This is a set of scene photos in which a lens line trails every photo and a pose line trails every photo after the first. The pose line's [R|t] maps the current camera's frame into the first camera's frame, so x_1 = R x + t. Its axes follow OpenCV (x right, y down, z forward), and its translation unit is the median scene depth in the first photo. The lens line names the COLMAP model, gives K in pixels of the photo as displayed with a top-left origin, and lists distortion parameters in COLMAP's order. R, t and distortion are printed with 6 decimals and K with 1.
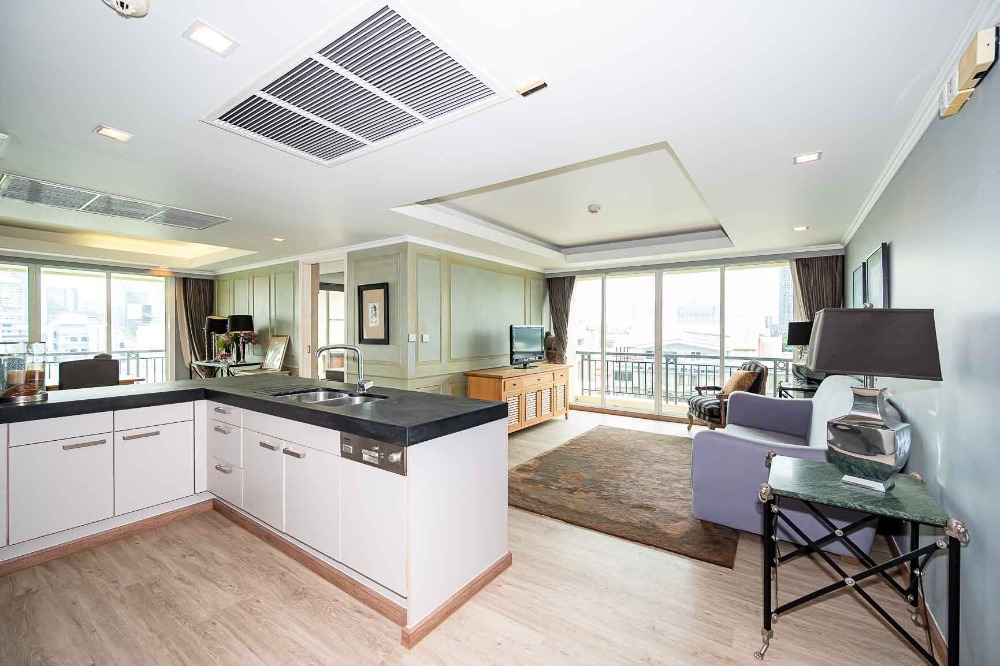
lens RADIAL K [[405.6, 0, 501.3], [0, 405.6, 332.5], [0, 0, 1]] dist [0.003731, -0.001648]
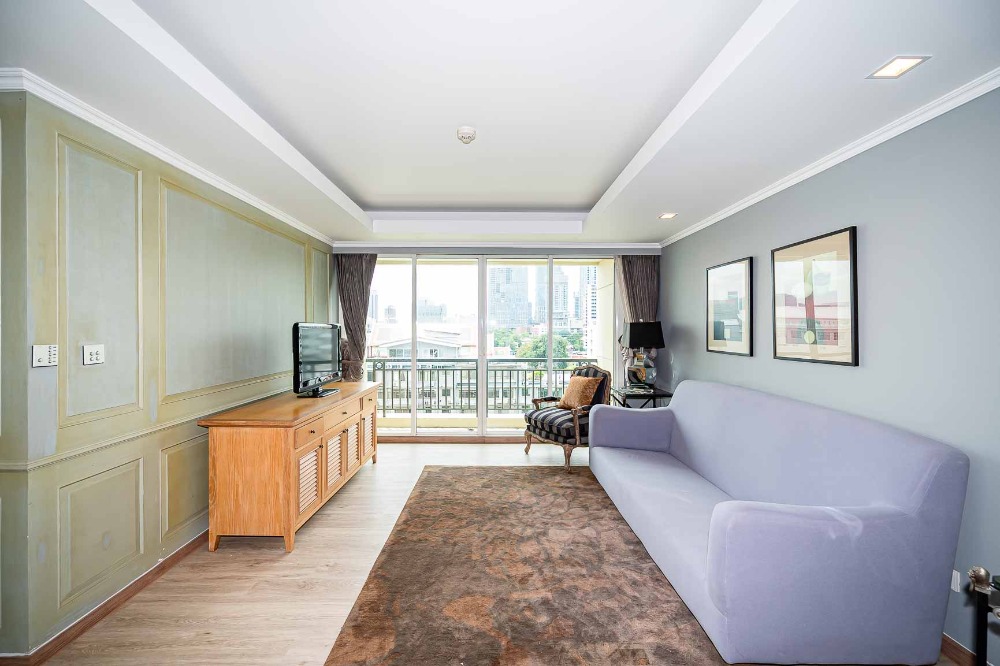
lens RADIAL K [[408.1, 0, 476.8], [0, 408.1, 328.5], [0, 0, 1]] dist [-0.000575, -0.000215]
pose [[0.841250, -0.000336, 0.540647, -0.067915], [0.003381, 0.999984, -0.004639, -0.007030], [-0.540636, 0.005730, 0.841237, 0.361596]]
